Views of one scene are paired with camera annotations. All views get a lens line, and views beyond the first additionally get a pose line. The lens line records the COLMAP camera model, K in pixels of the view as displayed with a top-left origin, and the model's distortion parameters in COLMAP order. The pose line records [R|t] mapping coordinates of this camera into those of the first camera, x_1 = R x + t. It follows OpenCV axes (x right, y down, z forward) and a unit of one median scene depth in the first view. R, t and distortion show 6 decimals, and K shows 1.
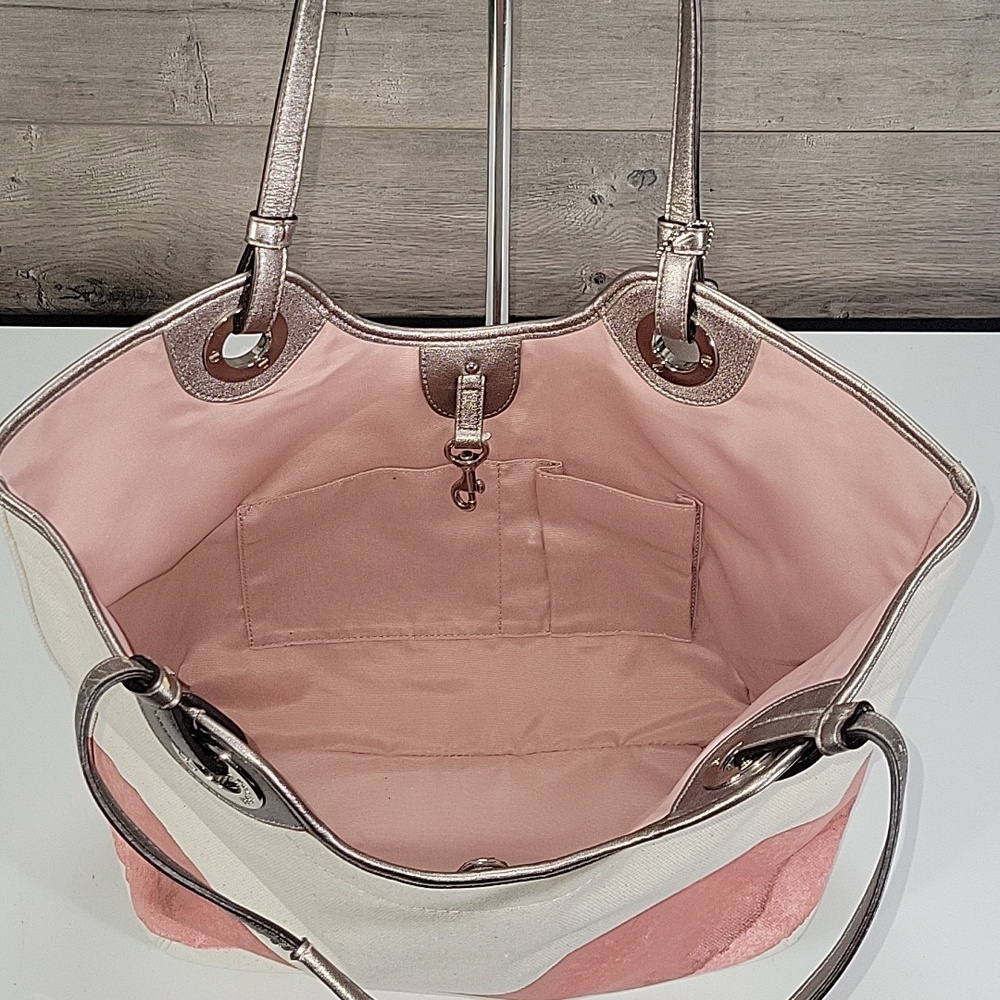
lens RADIAL K [[1602.8, 0, 522.3], [0, 1602.8, 499.1], [0, 0, 1]] dist [0.011512, 0.066518]
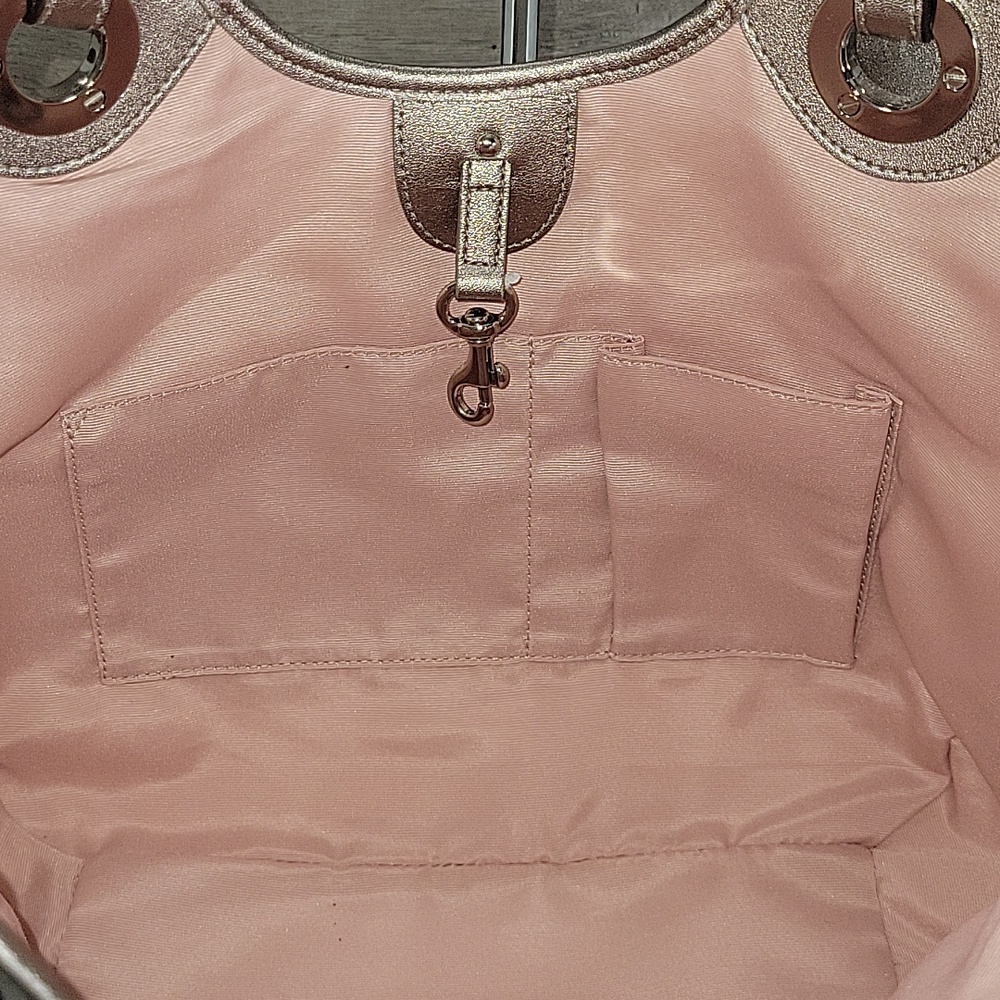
lens RADIAL K [[1669.3, 0, 500.0], [0, 1669.3, 500.0], [0, 0, 1]] dist [0.009355, 0.060539]
pose [[0.999961, -0.005508, 0.006932, -0.029426], [0.005932, 0.998016, -0.062679, 0.068845], [-0.006573, 0.062718, 0.998010, 0.403529]]
